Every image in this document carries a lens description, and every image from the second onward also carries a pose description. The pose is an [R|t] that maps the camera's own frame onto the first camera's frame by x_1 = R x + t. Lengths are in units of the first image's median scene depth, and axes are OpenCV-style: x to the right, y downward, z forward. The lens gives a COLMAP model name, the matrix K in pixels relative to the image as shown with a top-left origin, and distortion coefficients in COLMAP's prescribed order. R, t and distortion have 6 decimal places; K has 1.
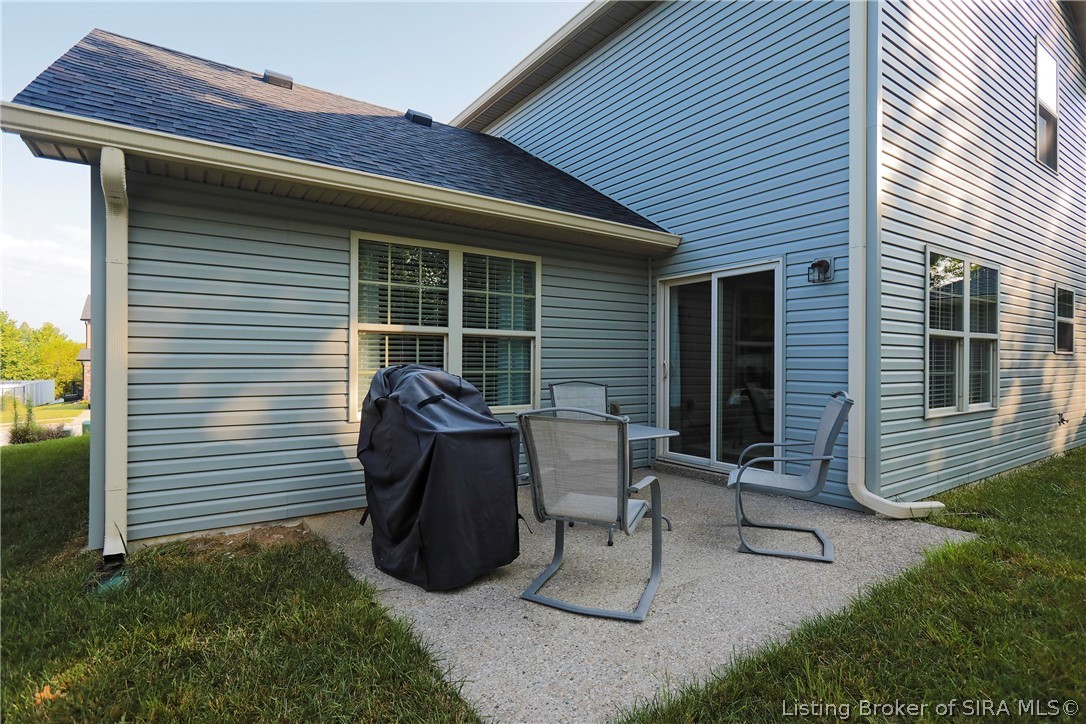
lens RADIAL K [[542.3, 0, 543.0], [0, 542.3, 362.0], [0, 0, 1]] dist [-0.000243, -0.000045]
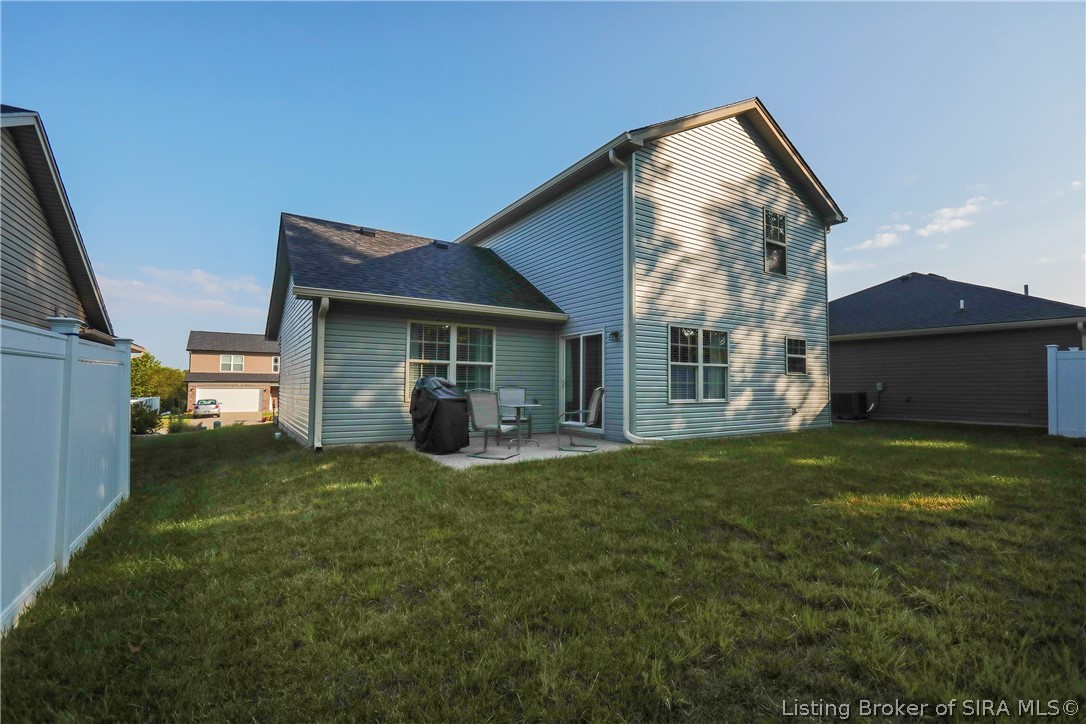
lens RADIAL K [[480.1, 0, 541.4], [0, 480.1, 363.0], [0, 0, 1]] dist [-0.011749, 0.005437]
pose [[0.999439, 0.001965, -0.033440, 0.249557], [-0.003553, 0.998865, -0.047494, 0.034294], [0.033309, 0.047586, 0.998312, -0.885542]]
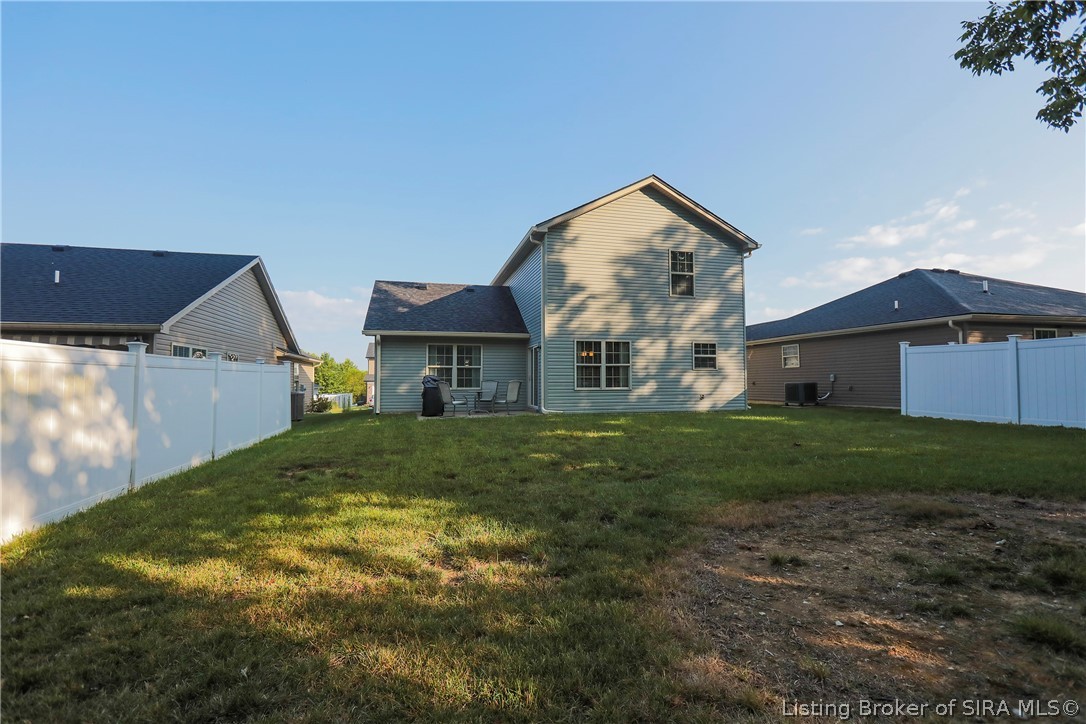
lens RADIAL K [[480.1, 0, 541.4], [0, 480.1, 363.0], [0, 0, 1]] dist [-0.011749, 0.005437]
pose [[0.939645, -0.020332, -0.341546, 1.463383], [0.005761, 0.999031, -0.043623, 0.060780], [0.342103, 0.039023, 0.938852, -1.812027]]
